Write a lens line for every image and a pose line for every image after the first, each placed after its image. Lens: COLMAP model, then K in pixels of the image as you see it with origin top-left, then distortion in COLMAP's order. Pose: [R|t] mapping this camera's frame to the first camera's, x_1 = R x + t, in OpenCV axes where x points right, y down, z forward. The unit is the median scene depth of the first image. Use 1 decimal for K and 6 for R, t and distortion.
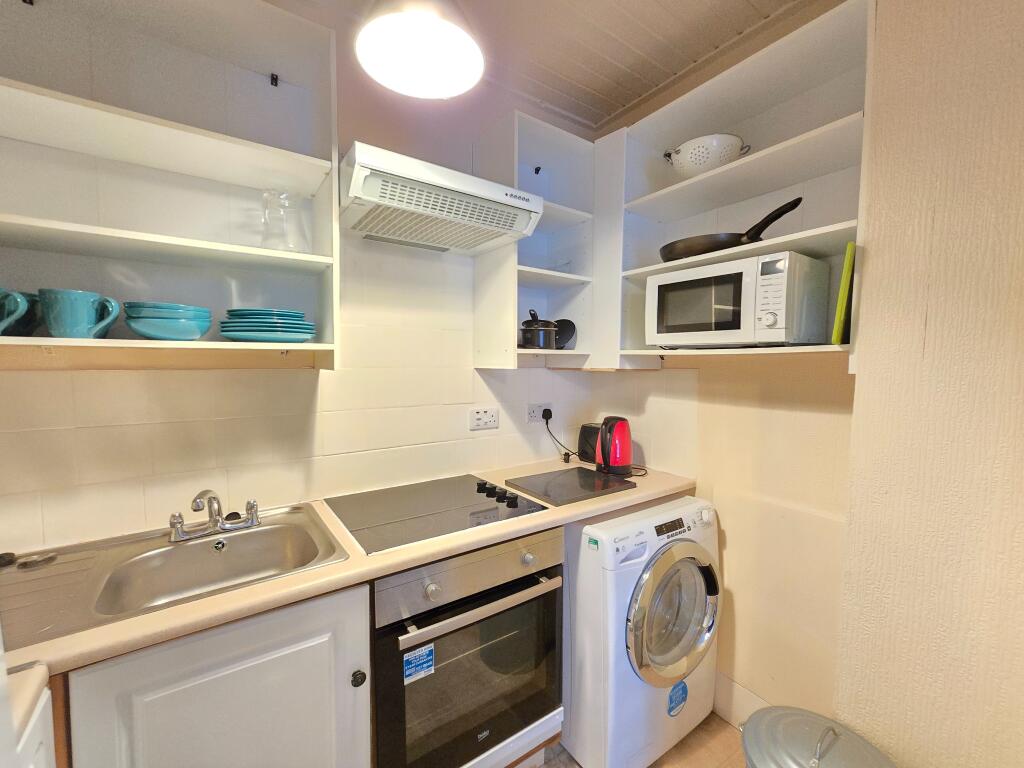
lens RADIAL K [[409.9, 0, 510.5], [0, 409.9, 385.0], [0, 0, 1]] dist [-0.001247, -0.000007]
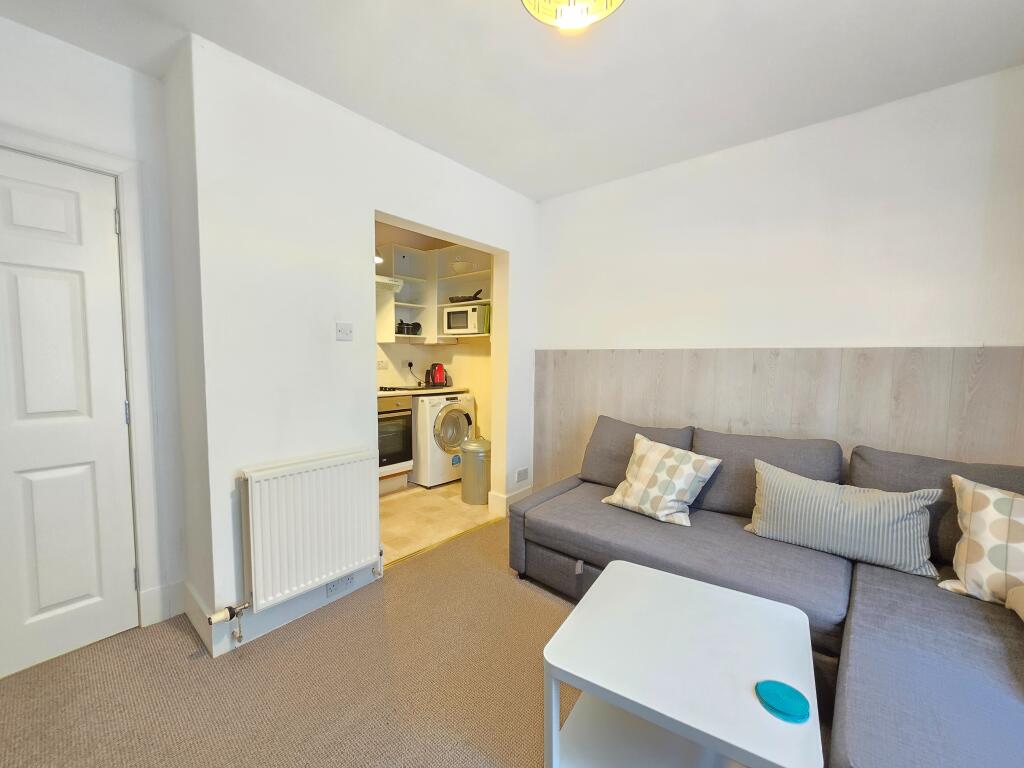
lens RADIAL K [[409.9, 0, 506.8], [0, 409.9, 385.0], [0, 0, 1]] dist [-0.001247, -0.000007]
pose [[0.968283, -0.014254, 0.249448, 0.048377], [0.010864, 0.999829, 0.014961, 0.193961], [-0.249619, -0.011776, 0.968273, -1.629214]]
